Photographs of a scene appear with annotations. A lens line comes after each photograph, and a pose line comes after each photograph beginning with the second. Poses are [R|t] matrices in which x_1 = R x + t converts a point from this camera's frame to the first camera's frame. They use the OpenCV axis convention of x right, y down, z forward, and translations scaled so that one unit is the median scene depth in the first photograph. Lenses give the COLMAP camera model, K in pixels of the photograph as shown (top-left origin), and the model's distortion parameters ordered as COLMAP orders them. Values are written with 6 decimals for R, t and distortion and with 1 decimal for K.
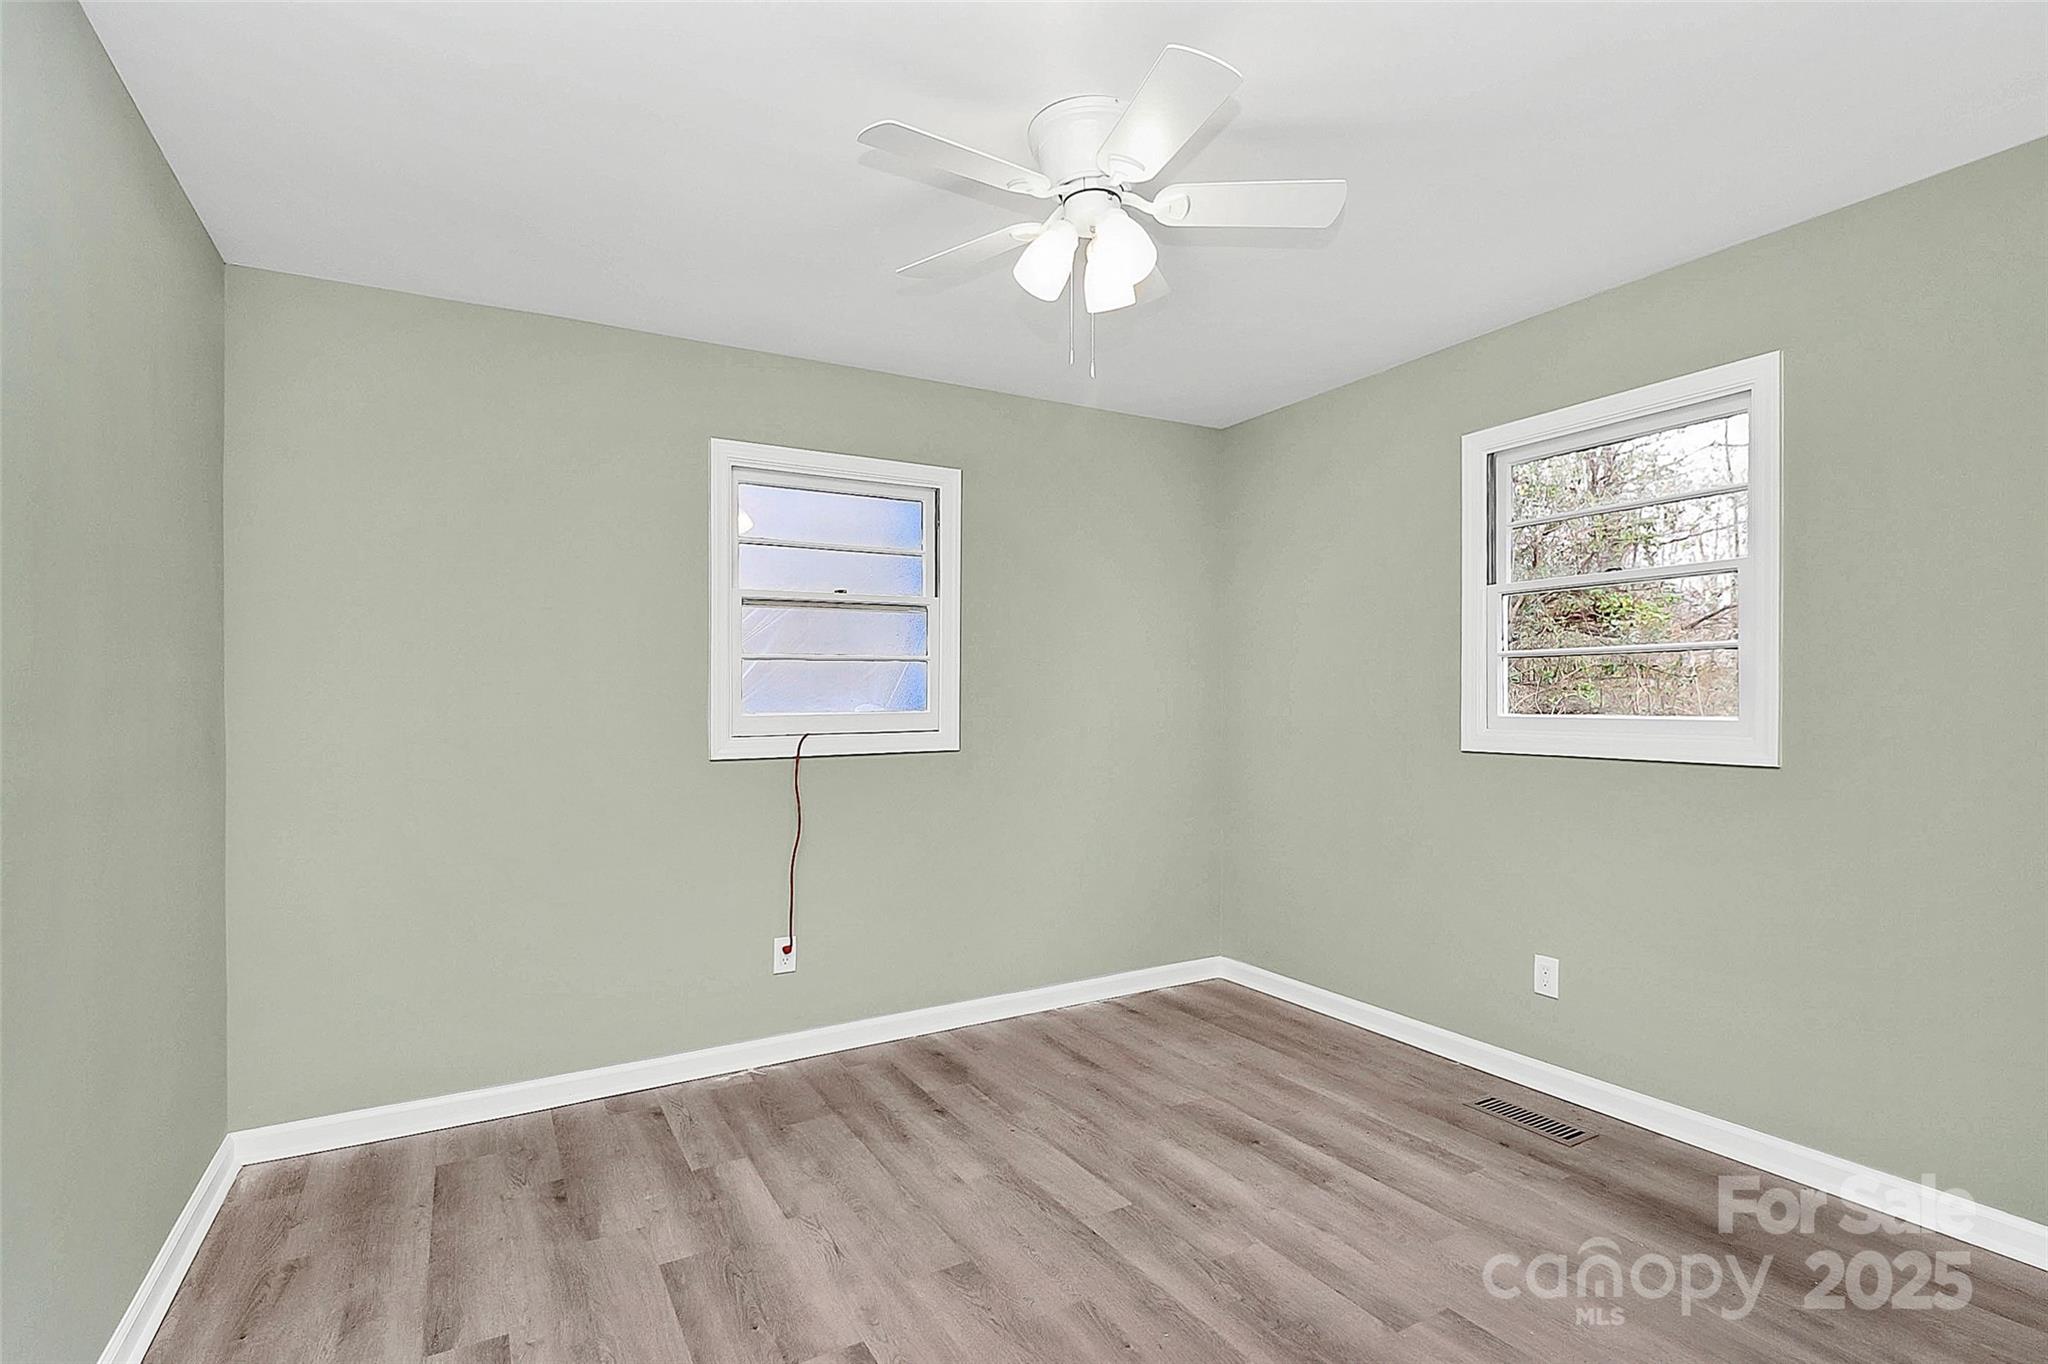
lens RADIAL K [[1001.2, 0, 1021.3], [0, 1001.2, 705.9], [0, 0, 1]] dist [0.032011, -0.000127]
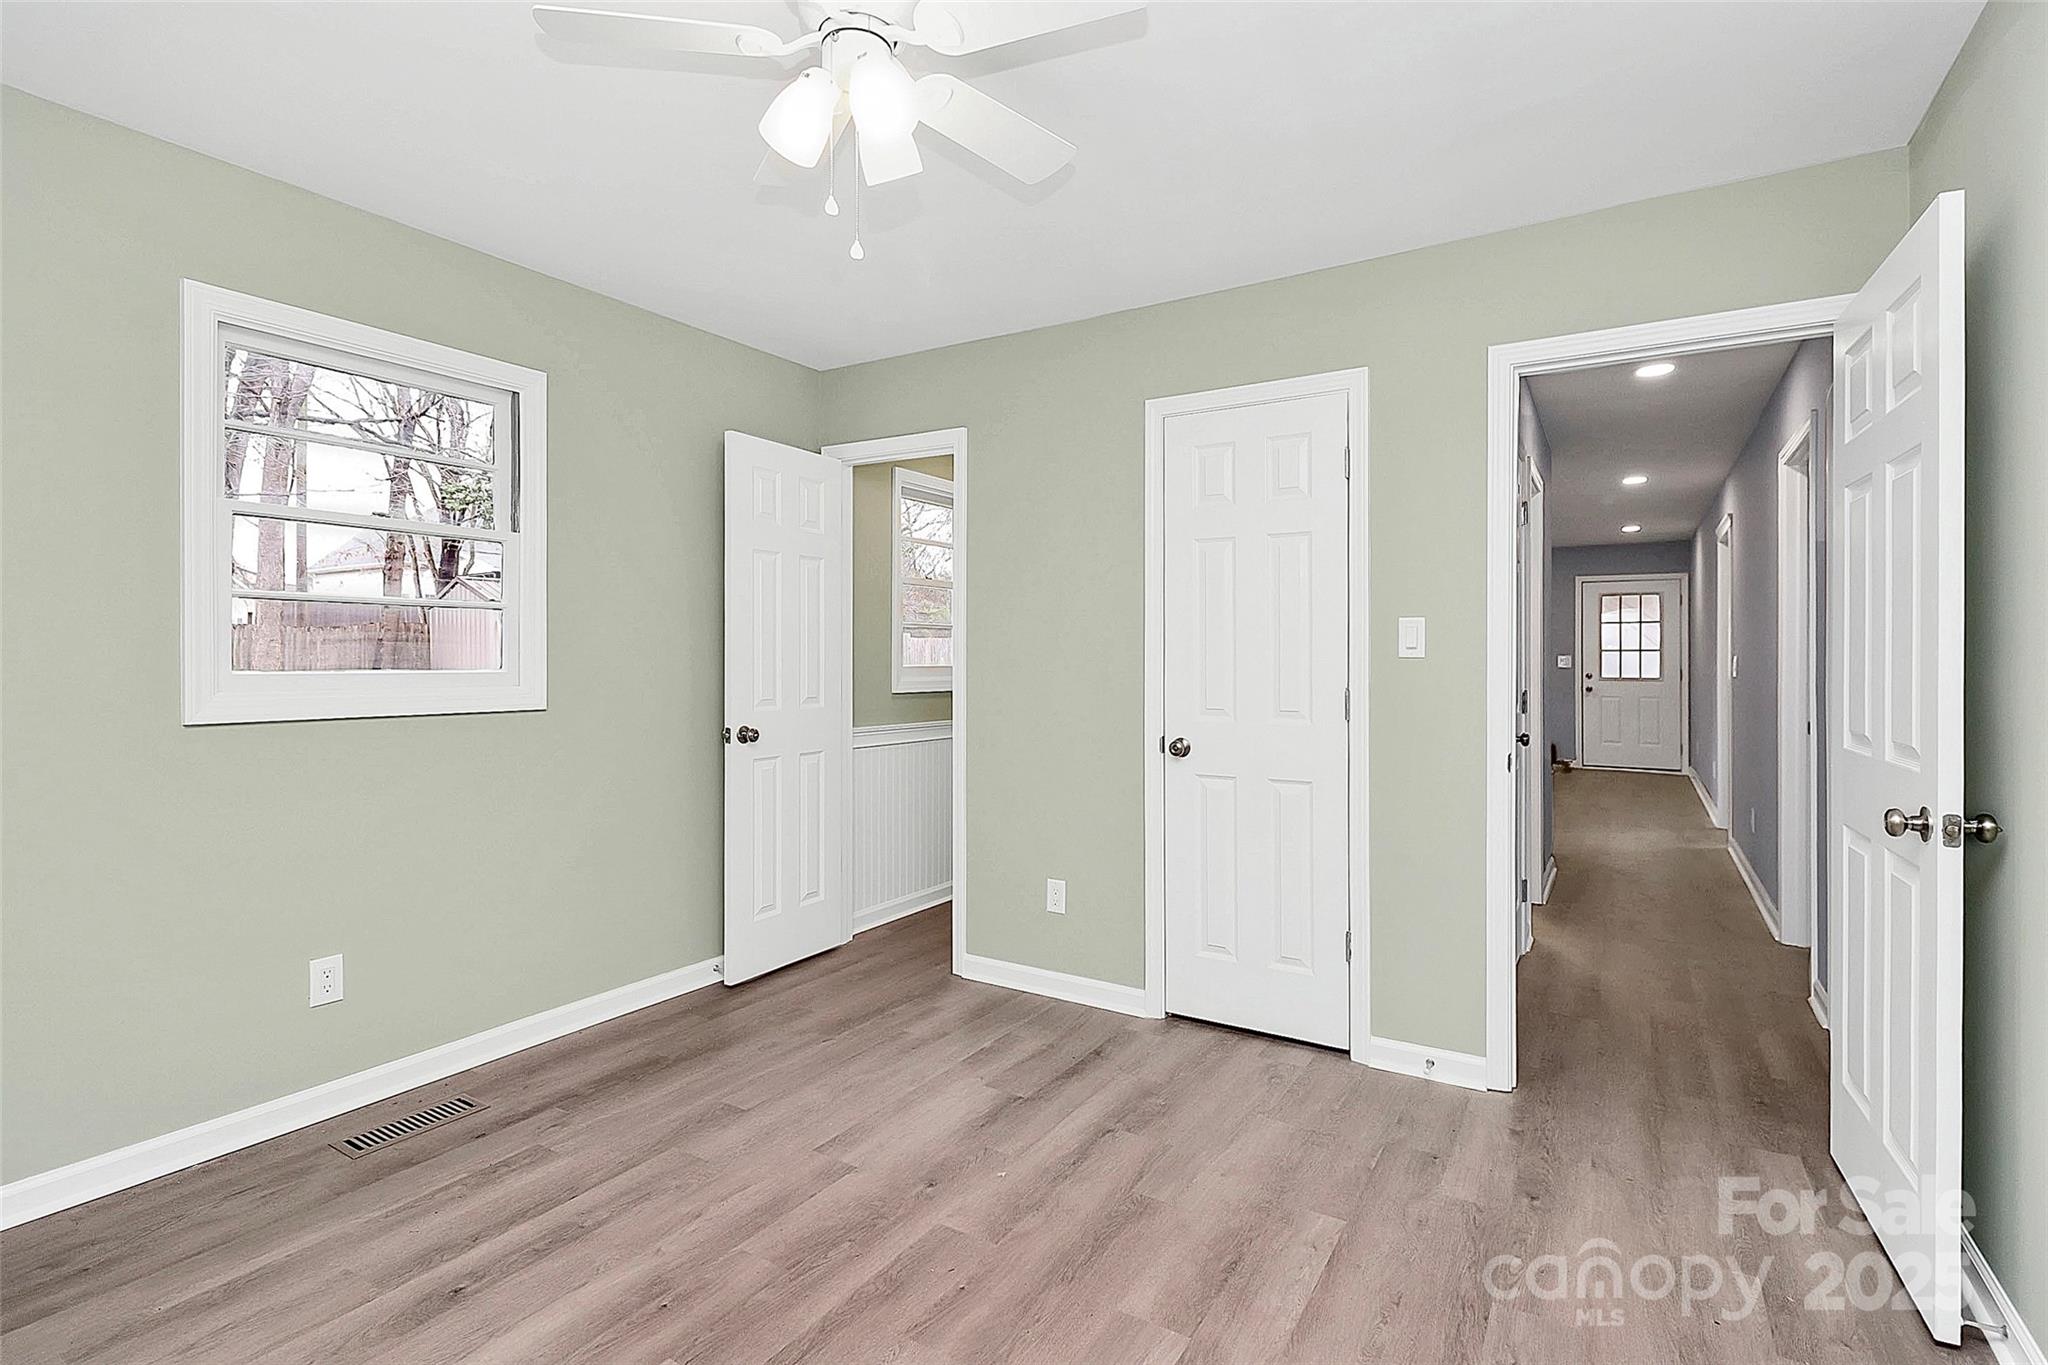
lens RADIAL K [[1012.8, 0, 1031.9], [0, 1012.8, 655.9], [0, 0, 1]] dist [-0.000307, -0.000353]
pose [[-0.480338, 0.012029, 0.877001, -0.555237], [0.012770, 0.999896, -0.006721, 0.011094], [-0.876991, 0.007971, -0.480441, 0.971927]]
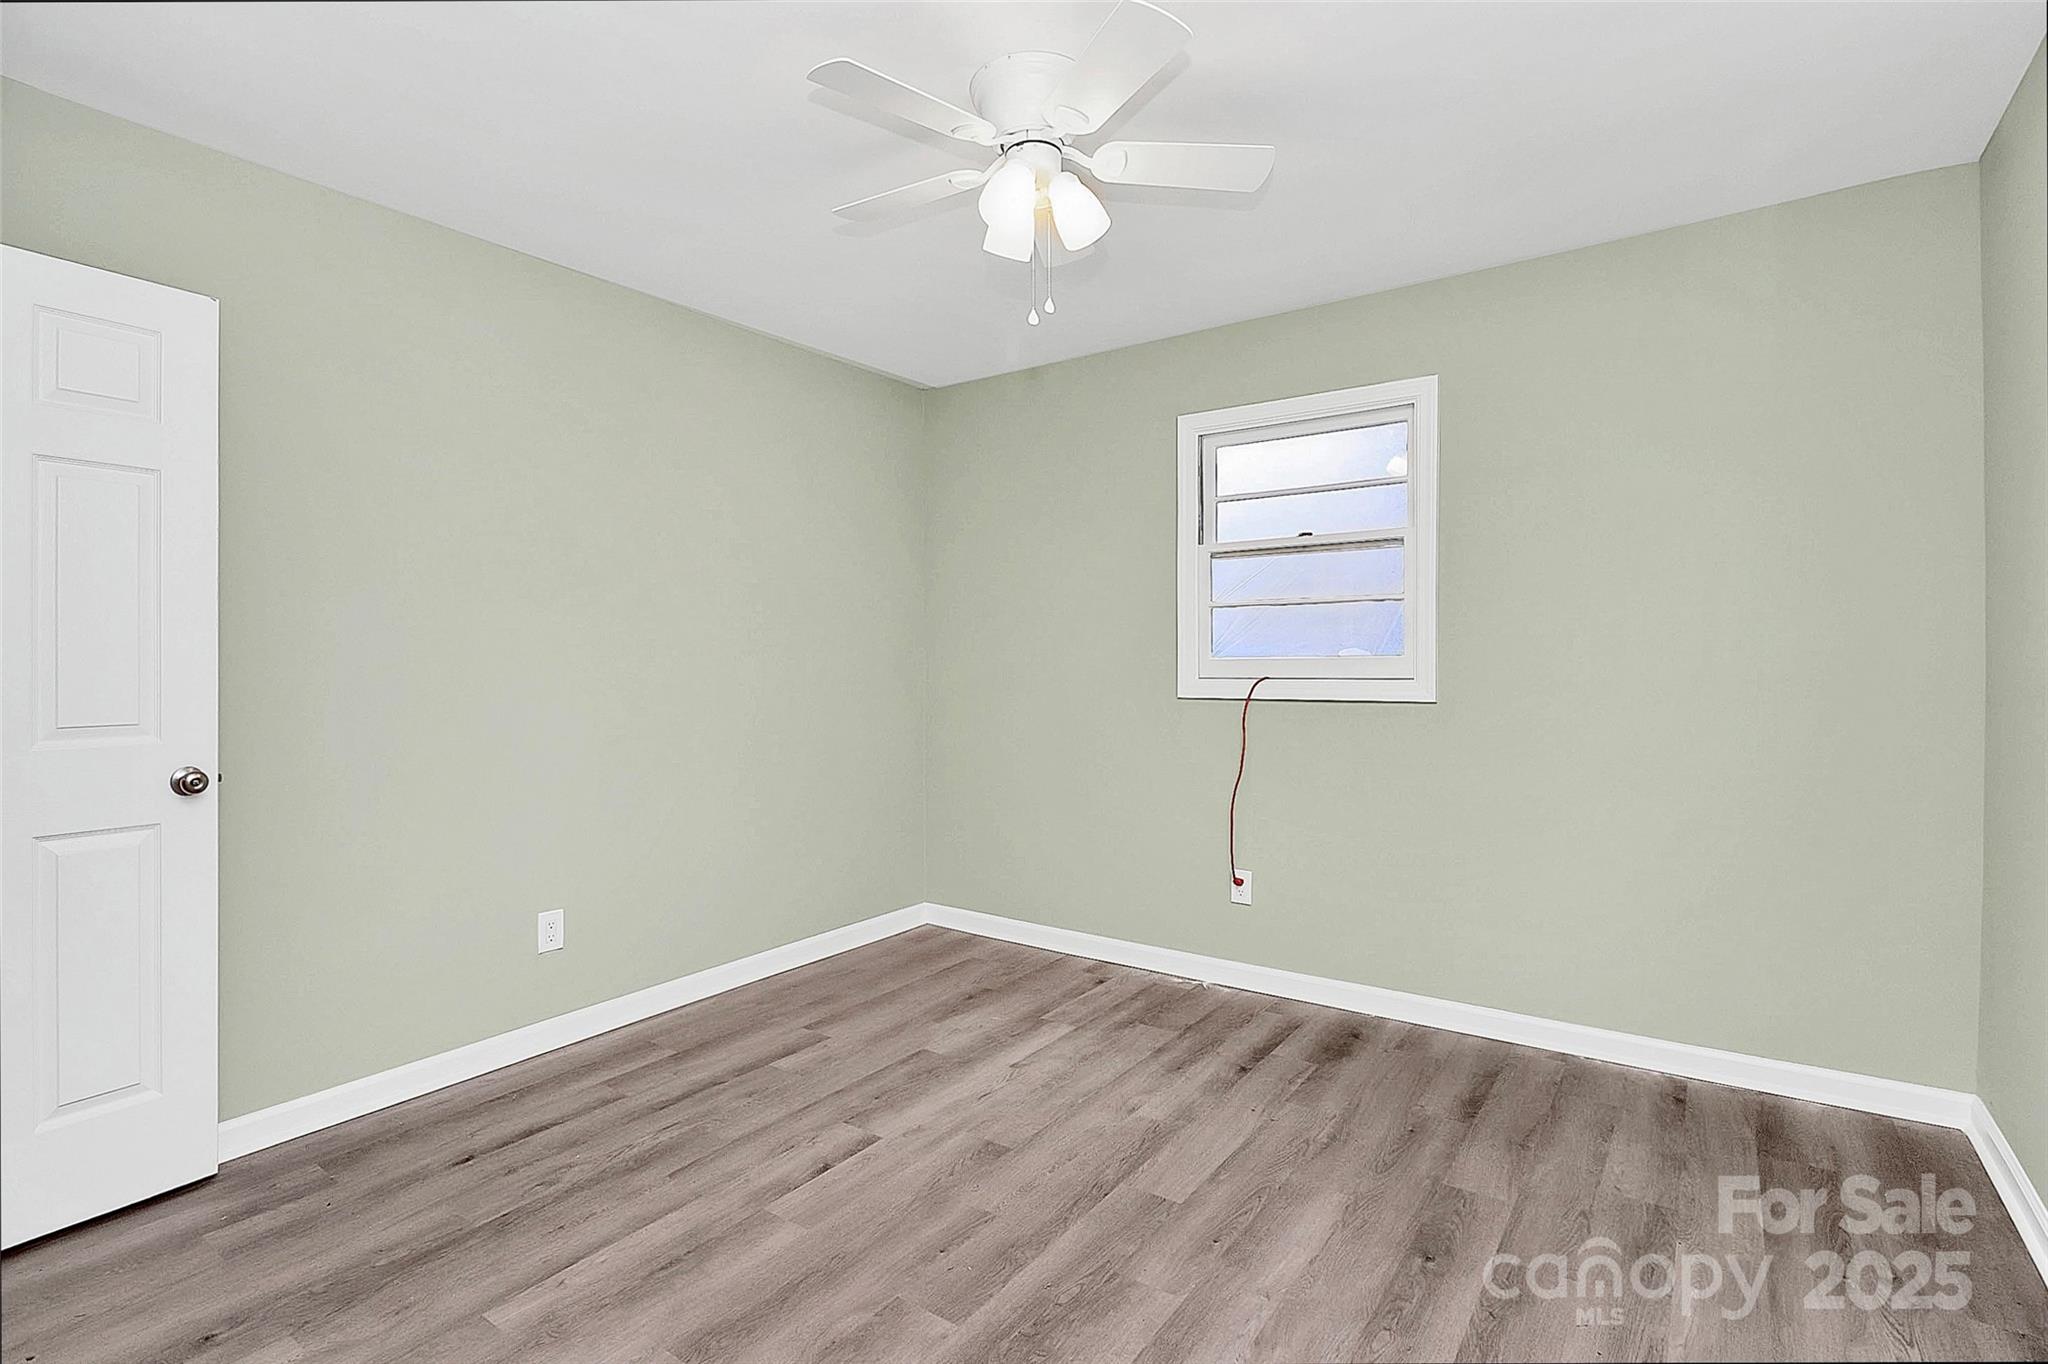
lens RADIAL K [[970.9, 0, 1028.1], [0, 970.9, 666.1], [0, 0, 1]] dist [0.000111, -0.000679]
pose [[0.416418, 0.006619, -0.909149, 0.721103], [-0.005496, 0.999974, 0.004763, 0.015510], [0.909157, 0.003013, 0.416444, 0.455287]]
